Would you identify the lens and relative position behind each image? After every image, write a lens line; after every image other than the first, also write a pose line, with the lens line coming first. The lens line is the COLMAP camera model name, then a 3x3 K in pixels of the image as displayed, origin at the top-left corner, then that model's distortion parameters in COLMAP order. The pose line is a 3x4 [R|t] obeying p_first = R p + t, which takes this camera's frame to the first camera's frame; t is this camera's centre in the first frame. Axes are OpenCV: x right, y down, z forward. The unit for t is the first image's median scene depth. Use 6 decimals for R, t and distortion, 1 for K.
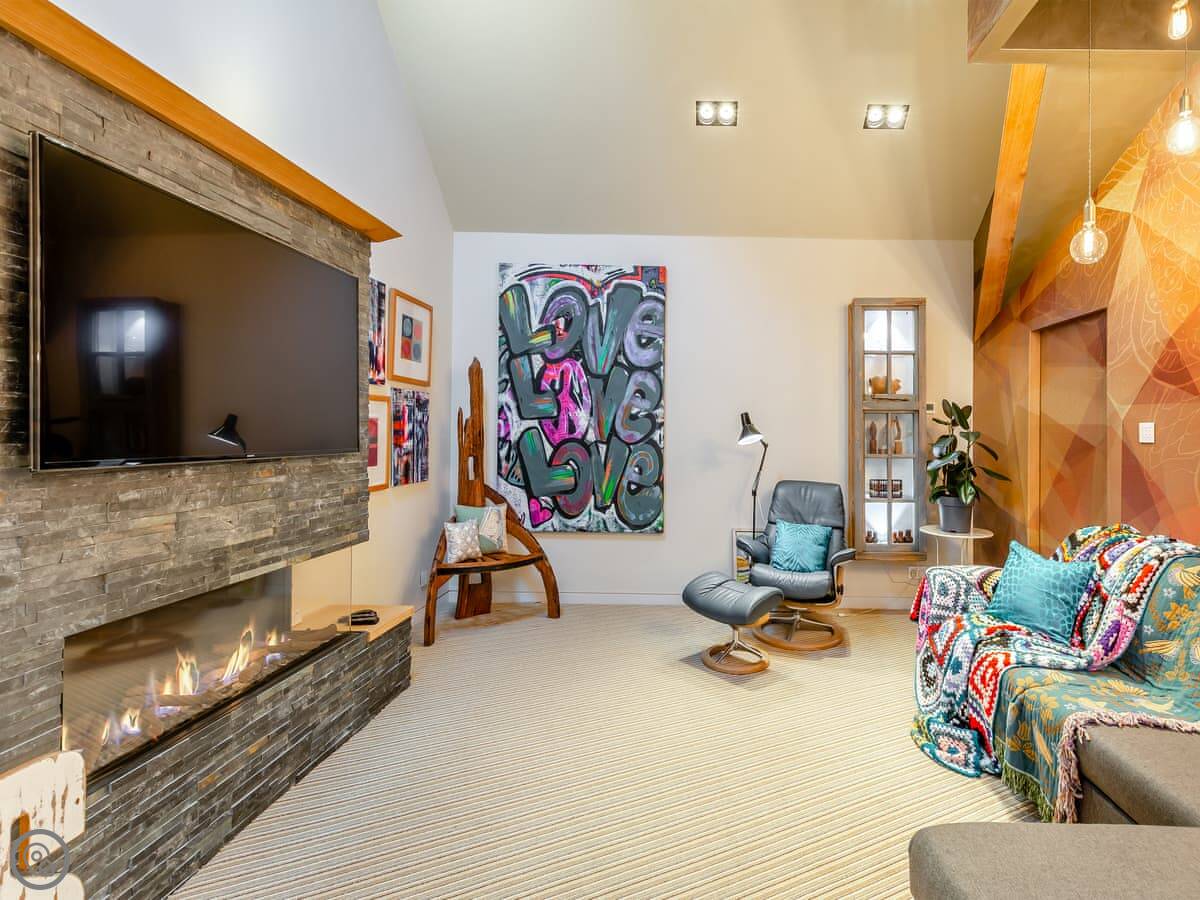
lens RADIAL K [[554.5, 0, 700.2], [0, 554.5, 427.6], [0, 0, 1]] dist [0.000909, -0.001793]
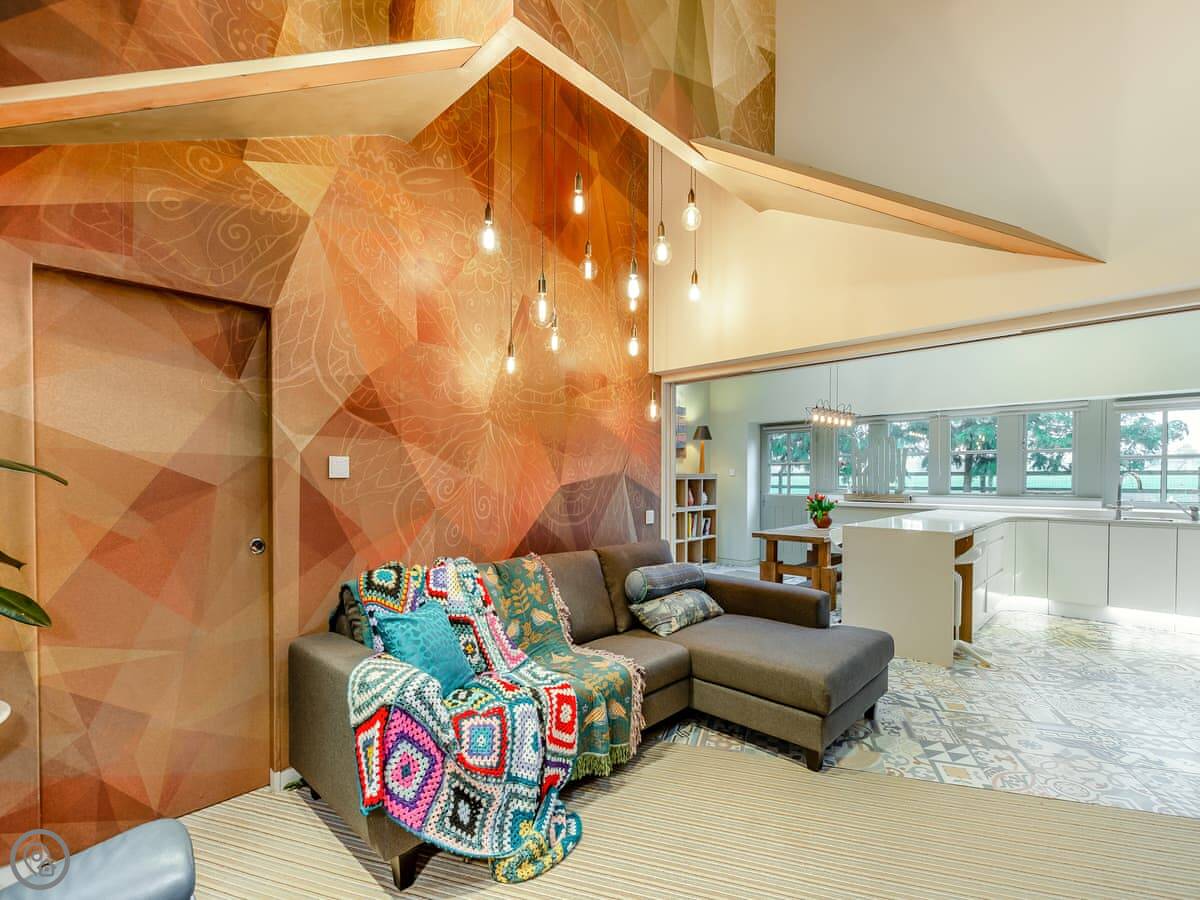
lens RADIAL K [[528.6, 0, 611.8], [0, 528.6, 487.3], [0, 0, 1]] dist [0.004954, -0.001364]
pose [[-0.712757, -0.027059, 0.700889, -0.120116], [-0.015674, 0.999621, 0.022653, 0.011233], [-0.701236, 0.005161, -0.712910, 0.973241]]
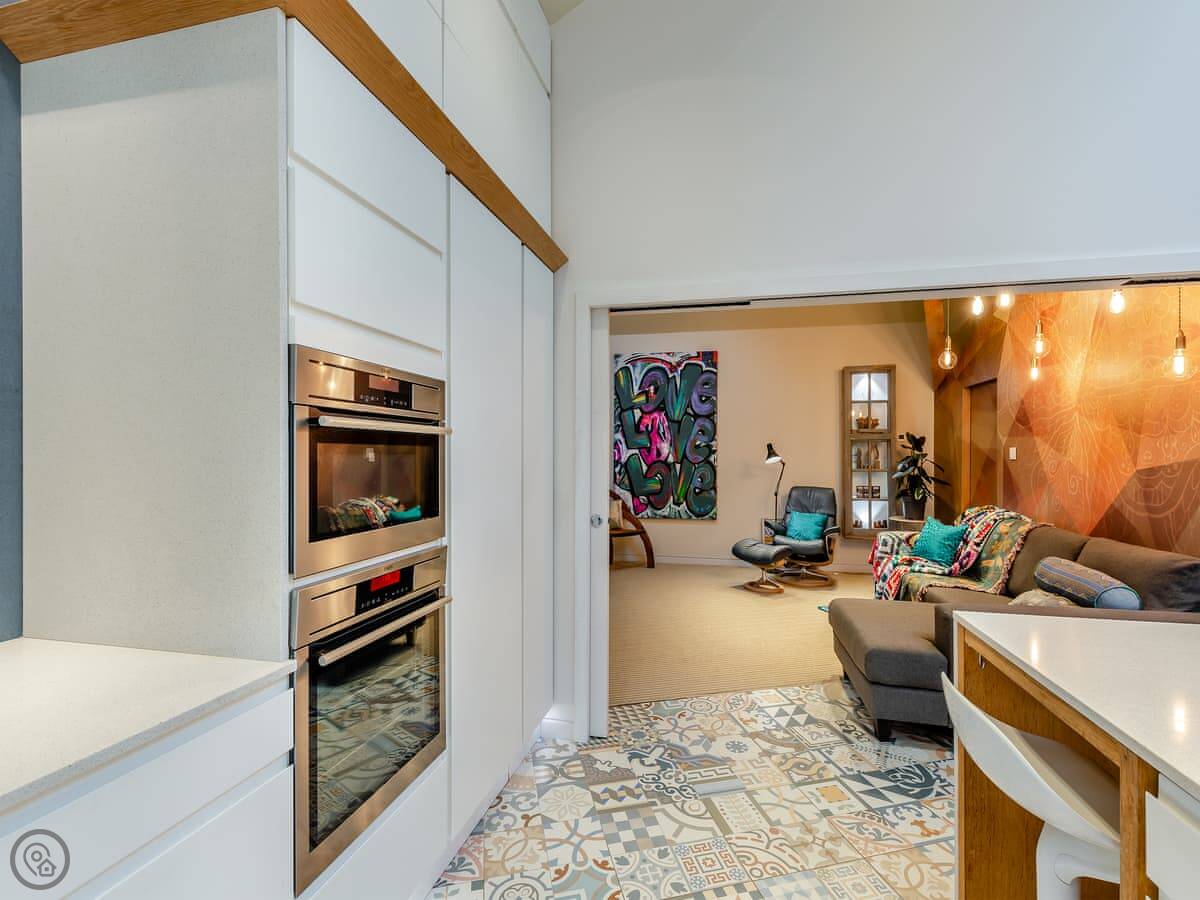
lens RADIAL K [[528.6, 0, 613.8], [0, 528.6, 457.0], [0, 0, 1]] dist [0.004954, -0.001364]
pose [[0.976735, -0.008736, -0.214270, -0.034331], [0.010935, 0.999899, 0.009078, -0.006939], [0.214169, -0.011210, 0.976732, -0.634777]]
